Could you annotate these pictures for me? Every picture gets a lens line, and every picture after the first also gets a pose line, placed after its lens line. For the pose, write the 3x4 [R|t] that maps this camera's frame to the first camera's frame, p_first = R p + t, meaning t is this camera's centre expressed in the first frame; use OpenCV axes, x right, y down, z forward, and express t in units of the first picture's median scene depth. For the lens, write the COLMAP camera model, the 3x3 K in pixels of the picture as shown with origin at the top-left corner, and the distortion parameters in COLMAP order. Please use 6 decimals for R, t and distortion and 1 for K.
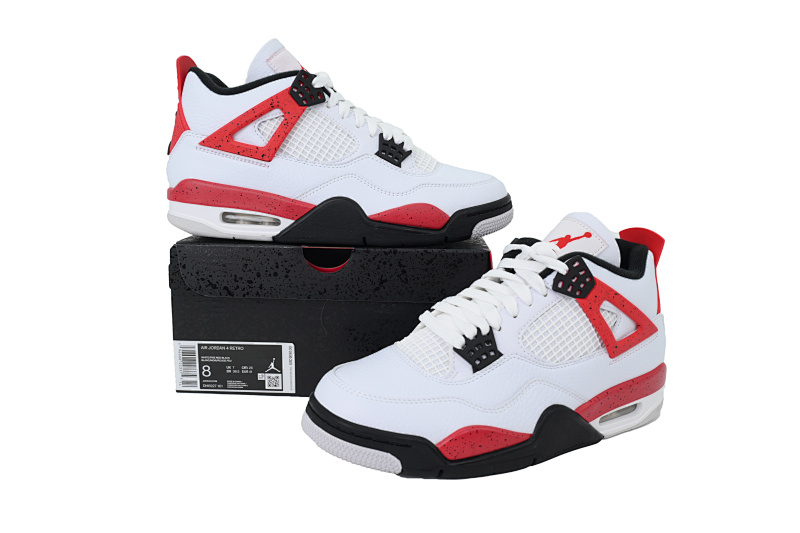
lens RADIAL K [[647.2, 0, 400.1], [0, 647.2, 264.1], [0, 0, 1]] dist [-0.003155, 0.004085]
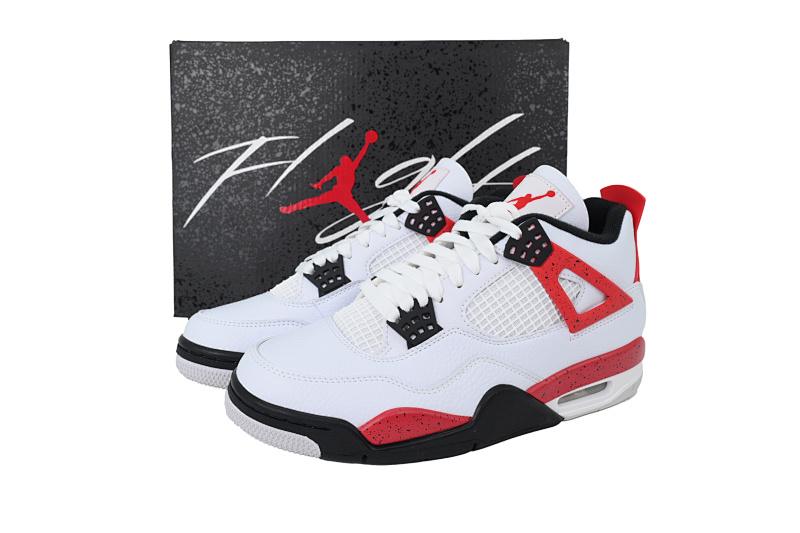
lens RADIAL K [[647.2, 0, 401.4], [0, 647.2, 266.5], [0, 0, 1]] dist [-0.003155, 0.004085]
pose [[0.997501, 0.004440, -0.070509, 0.158530], [0.000703, 0.997350, 0.072747, -0.011424], [0.070645, -0.072615, 0.994855, 0.104552]]
